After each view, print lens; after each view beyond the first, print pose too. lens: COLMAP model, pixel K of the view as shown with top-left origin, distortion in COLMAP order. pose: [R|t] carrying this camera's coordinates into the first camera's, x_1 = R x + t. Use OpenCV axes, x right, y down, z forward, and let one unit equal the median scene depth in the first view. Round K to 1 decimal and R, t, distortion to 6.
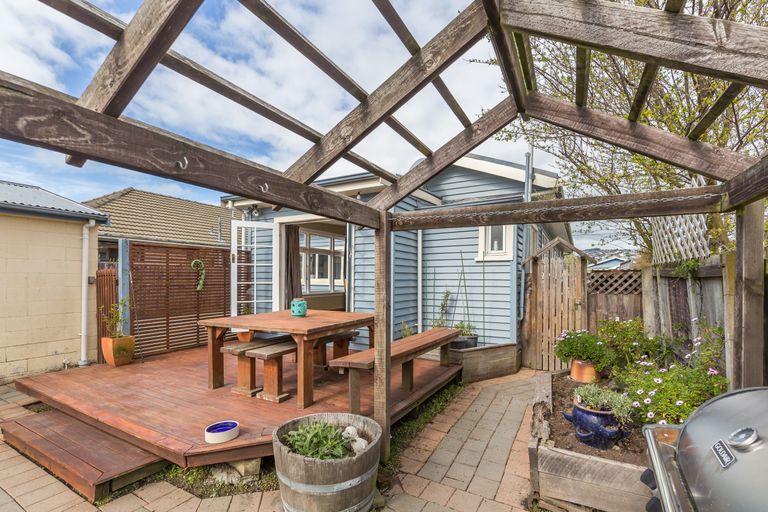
lens RADIAL K [[348.5, 0, 383.5], [0, 348.5, 279.0], [0, 0, 1]] dist [0.000204, 0.000128]
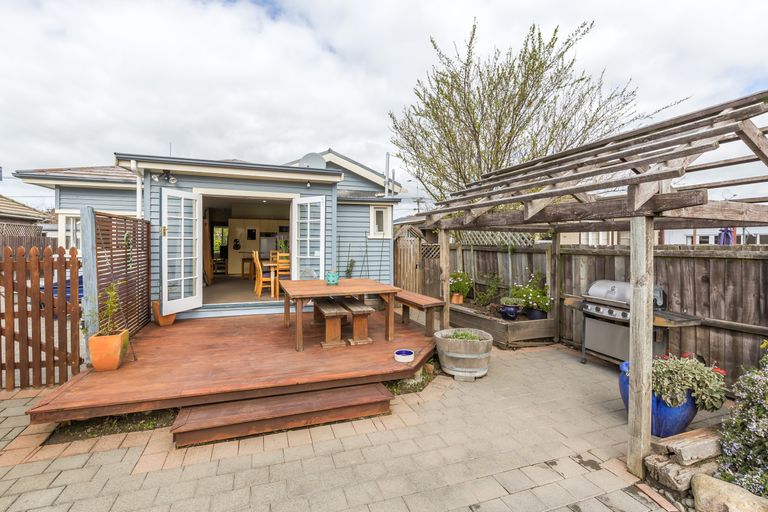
lens RADIAL K [[334.8, 0, 382.2], [0, 334.8, 246.8], [0, 0, 1]] dist [0.000091, -0.000010]
pose [[0.673133, -0.004939, 0.739505, -1.320873], [0.001319, 0.999984, 0.005478, -0.047007], [-0.739520, -0.002712, 0.673129, 0.050263]]
